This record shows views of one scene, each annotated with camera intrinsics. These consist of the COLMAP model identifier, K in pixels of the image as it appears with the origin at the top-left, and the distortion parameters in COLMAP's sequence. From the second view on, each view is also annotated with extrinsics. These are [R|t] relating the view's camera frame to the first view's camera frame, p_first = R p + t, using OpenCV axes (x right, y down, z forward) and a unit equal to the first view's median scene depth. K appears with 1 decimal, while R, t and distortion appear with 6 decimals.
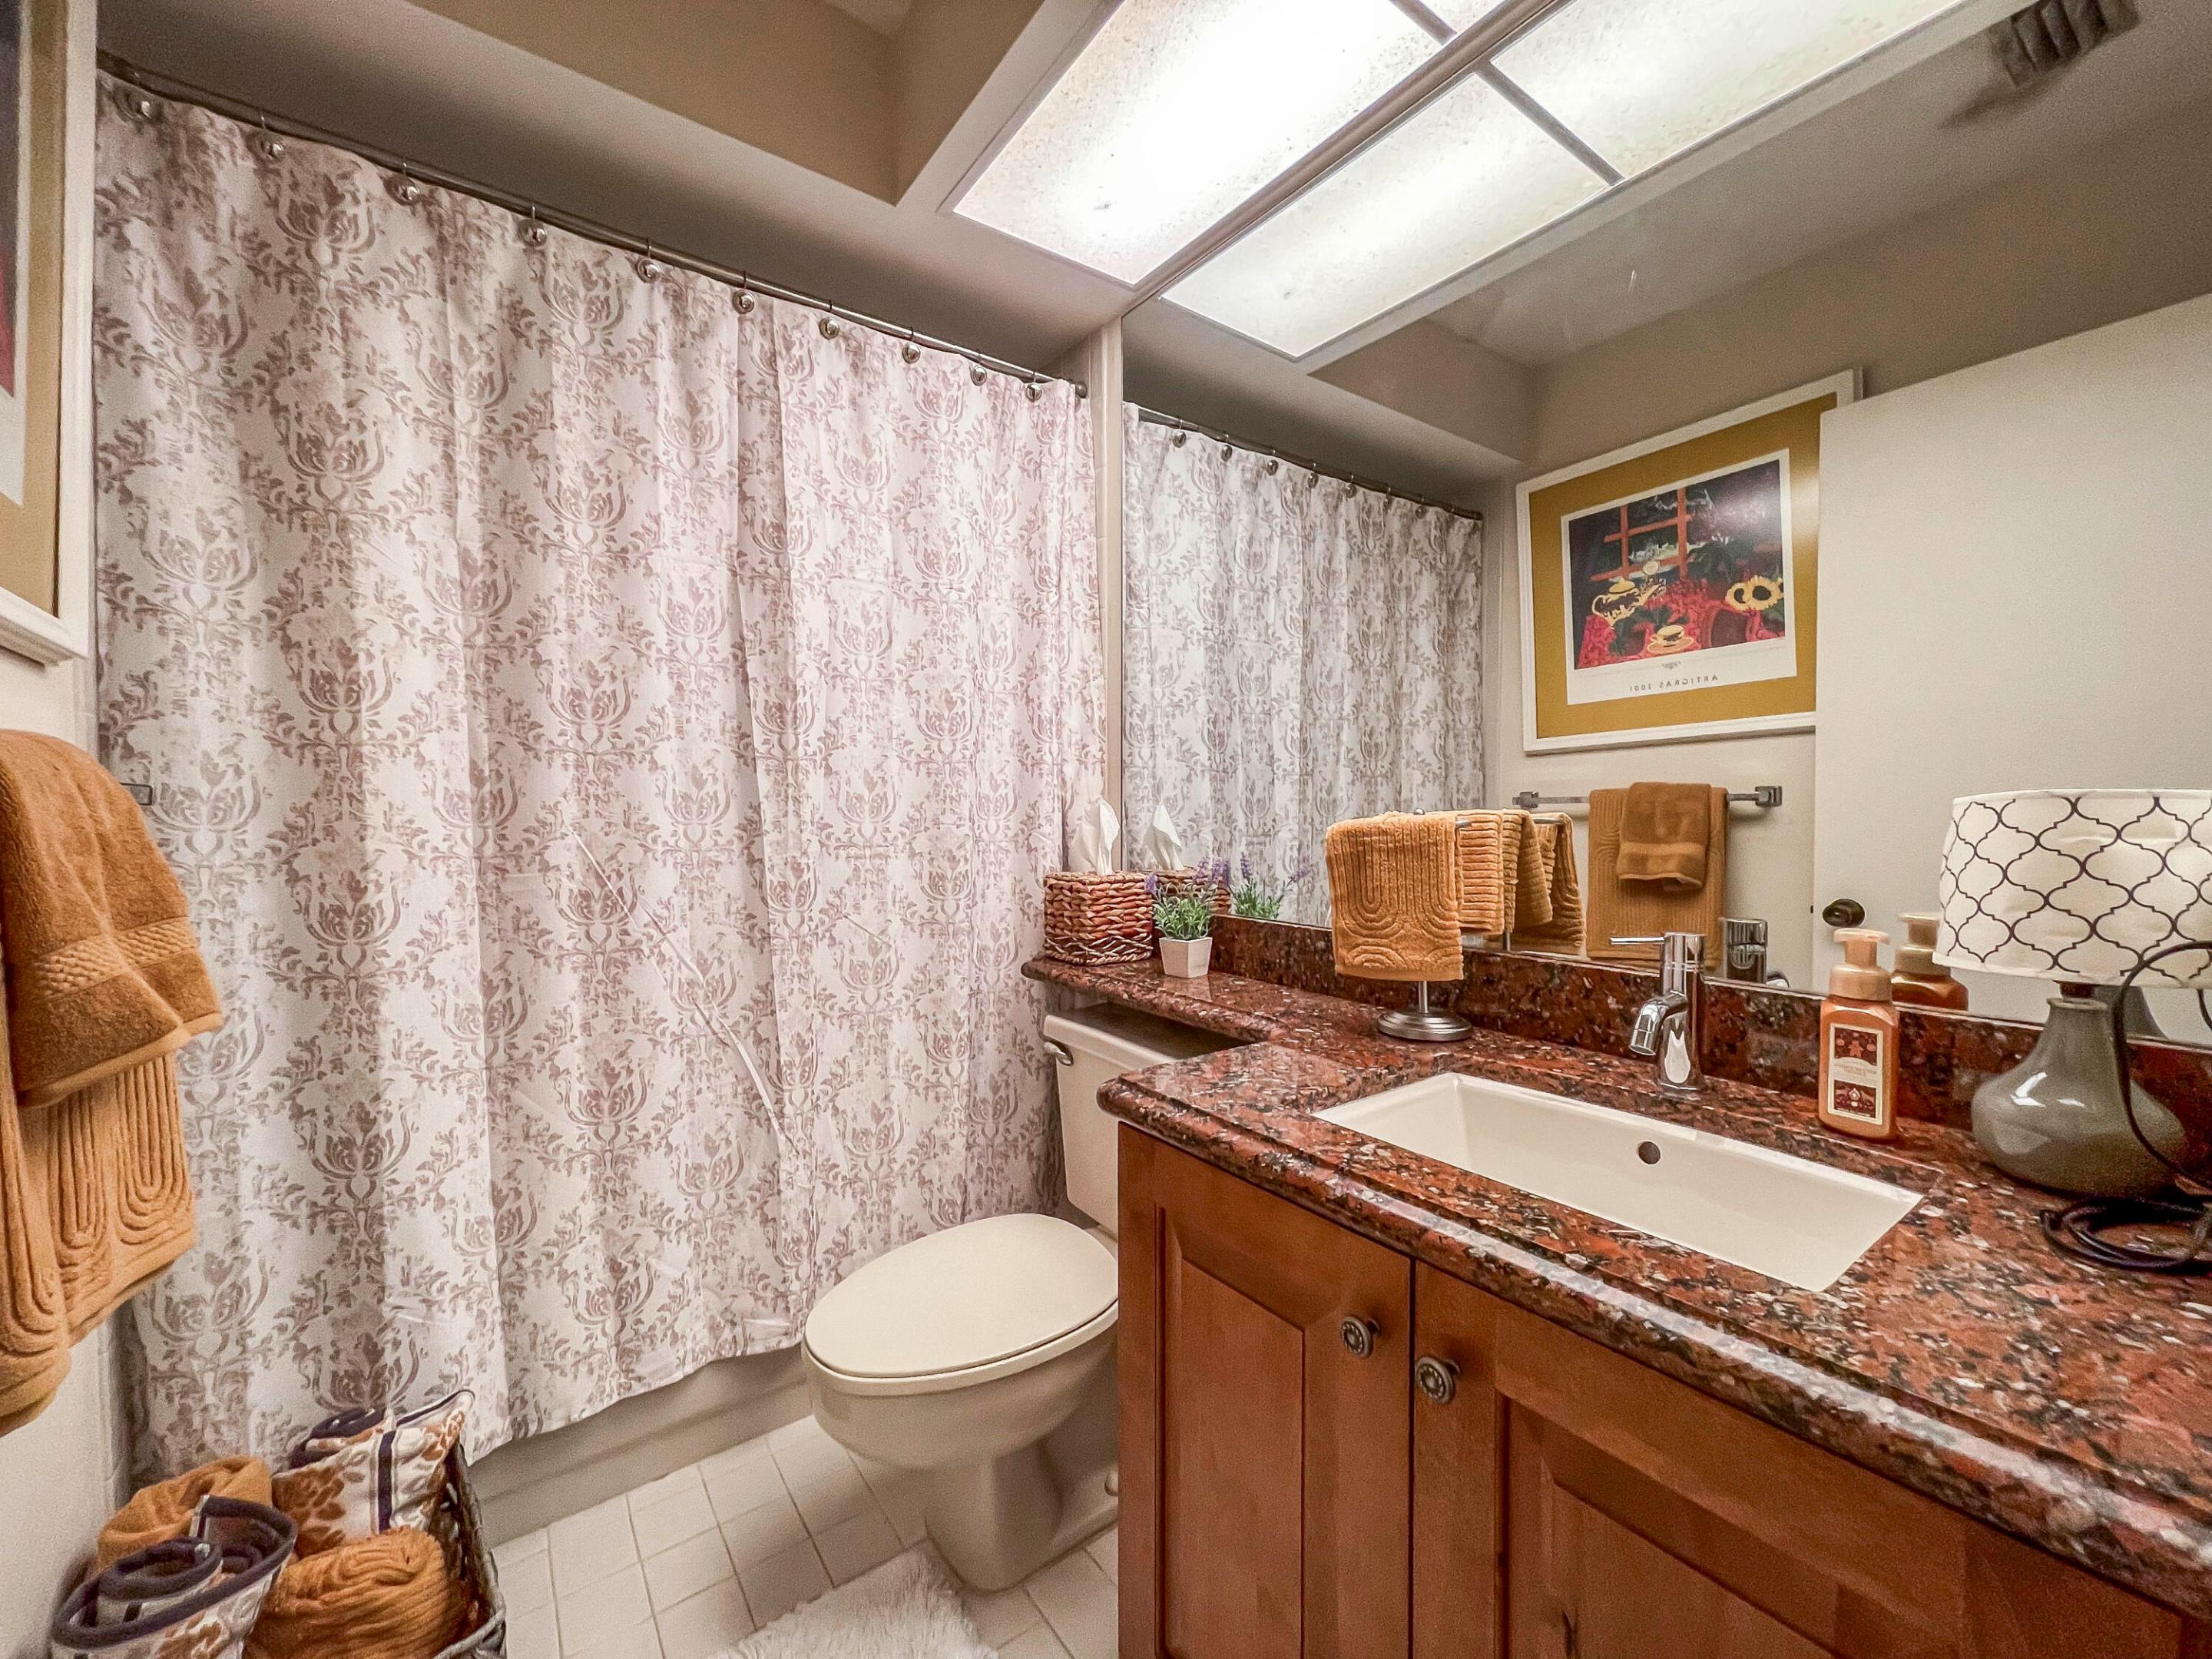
lens RADIAL K [[897.3, 0, 1065.3], [0, 897.3, 833.7], [0, 0, 1]] dist [-0.011853, -0.000129]
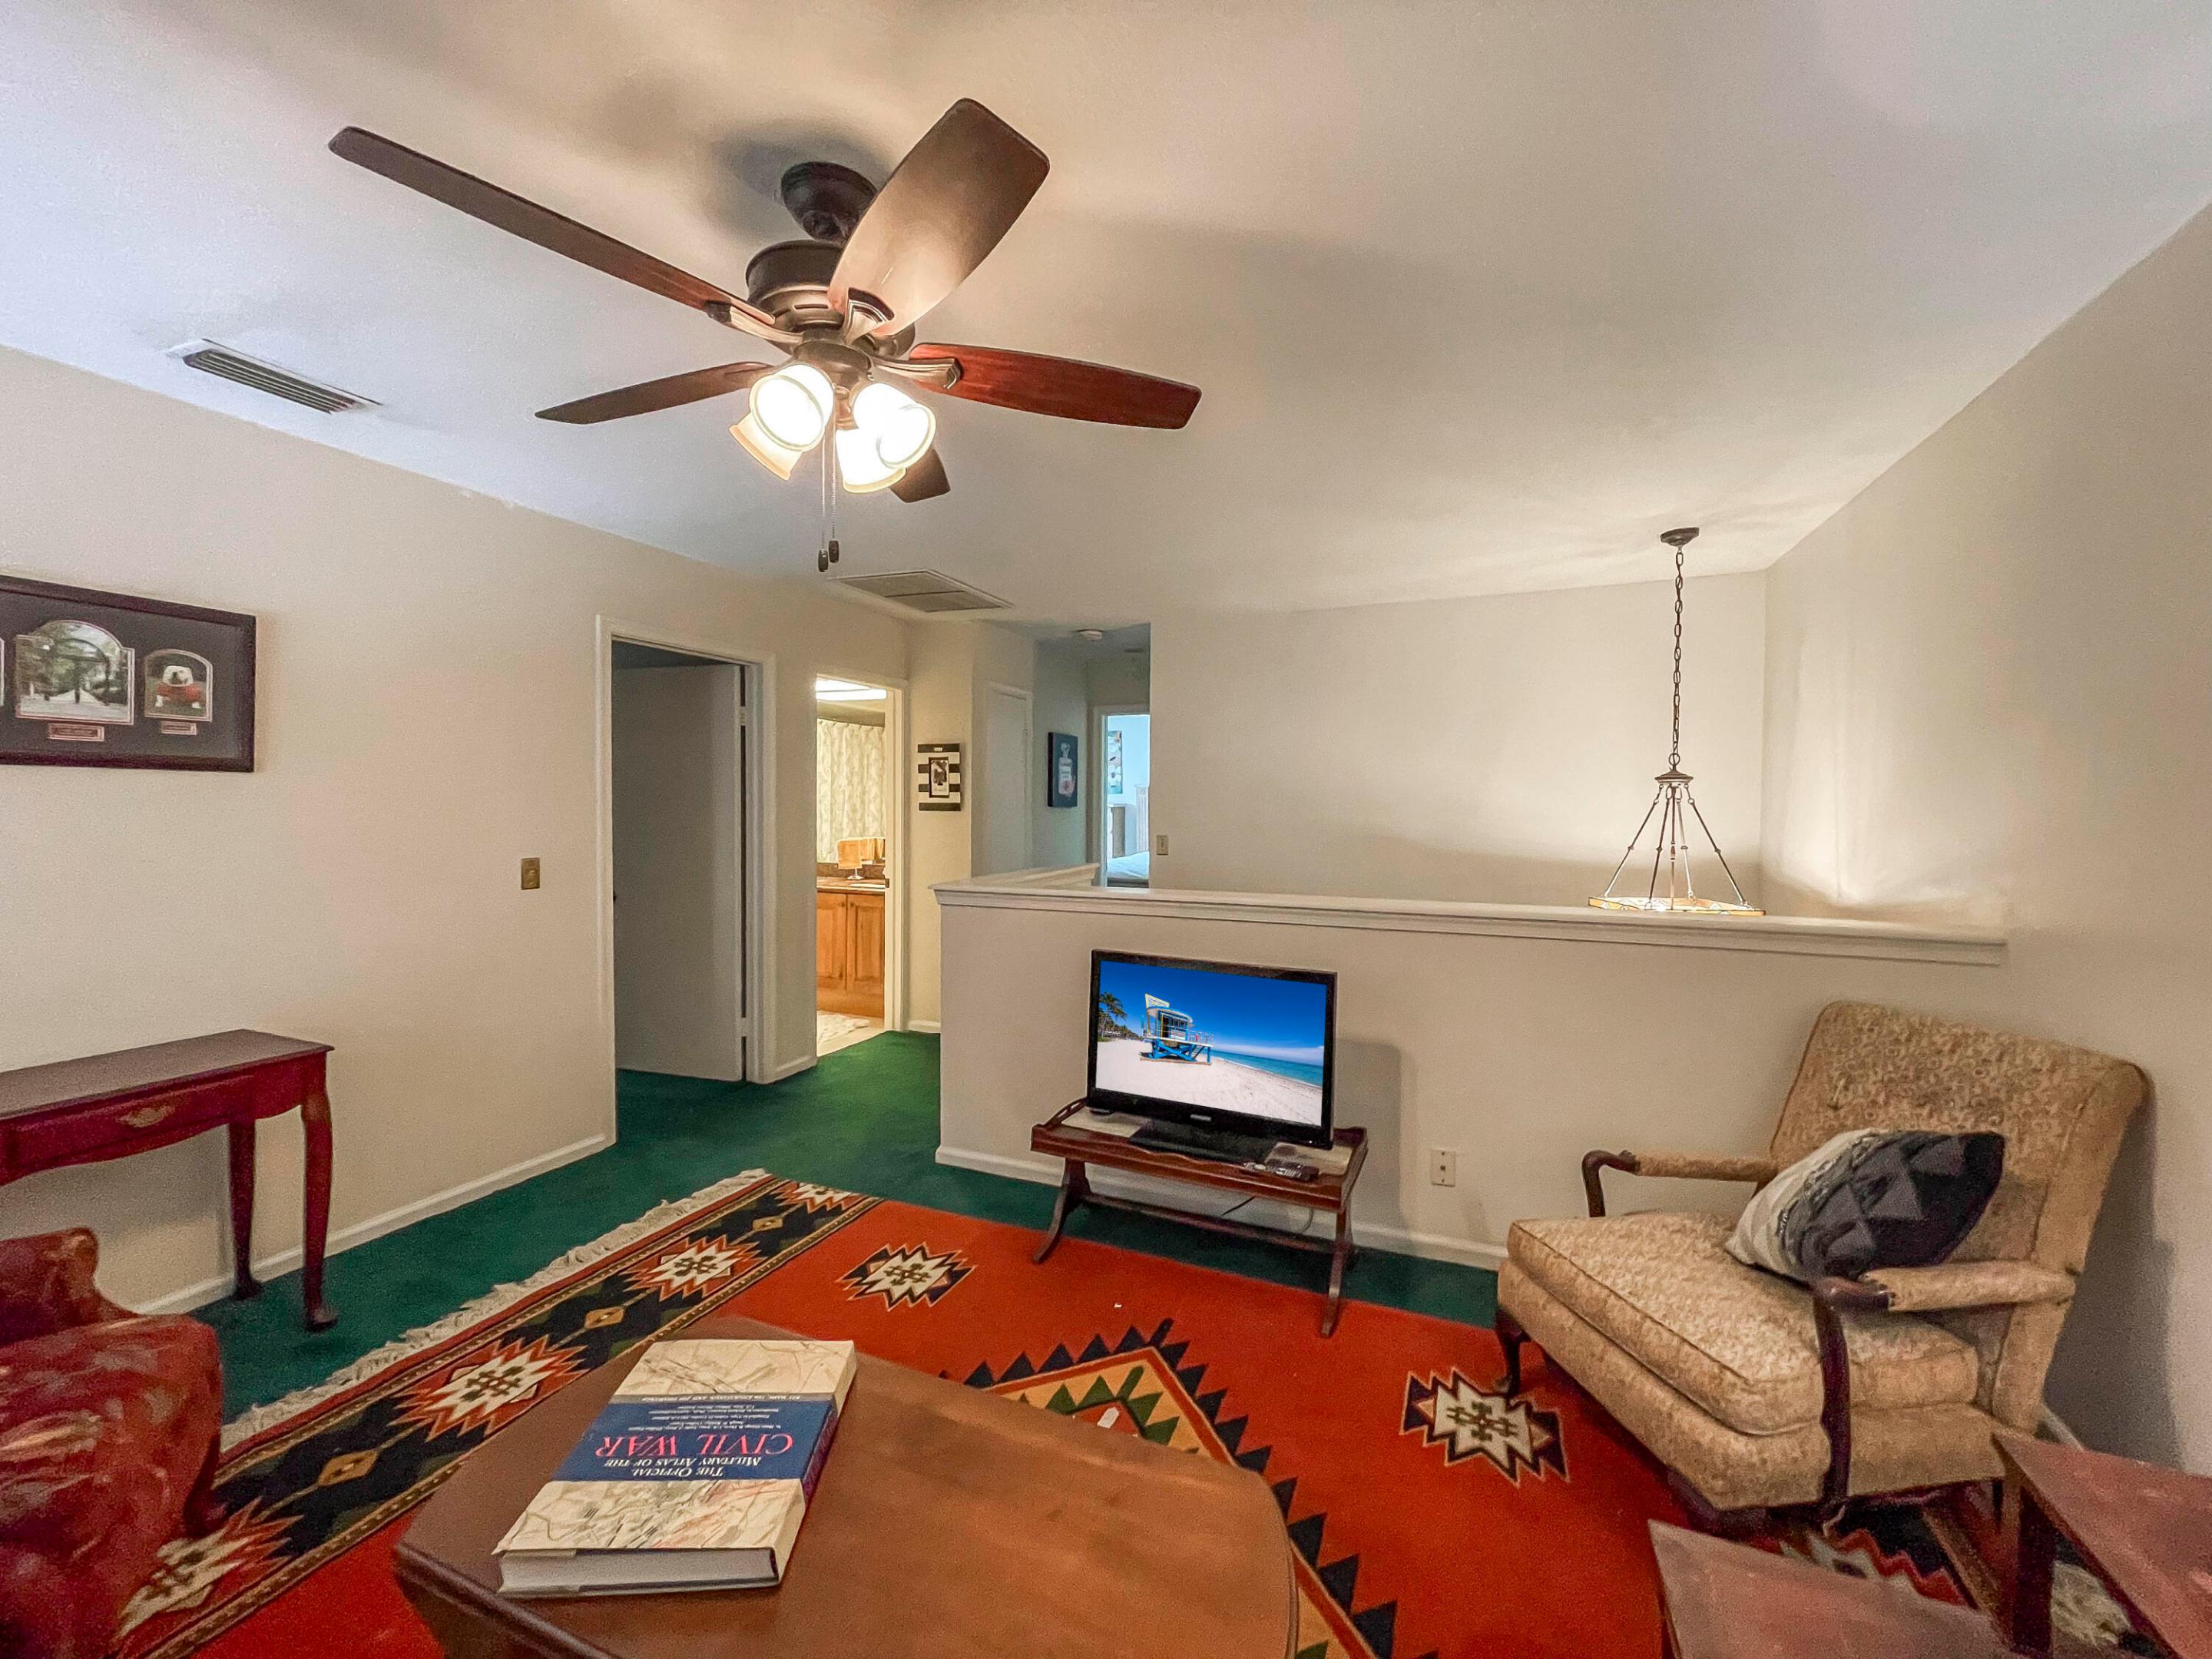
lens RADIAL K [[892.7, 0, 1103.9], [0, 892.7, 824.2], [0, 0, 1]] dist [-0.012756, 0.008764]
pose [[0.847862, -0.003046, 0.530208, -1.127930], [0.007924, 0.999945, -0.006927, -0.050602], [-0.530157, 0.010074, 0.847839, -4.174476]]
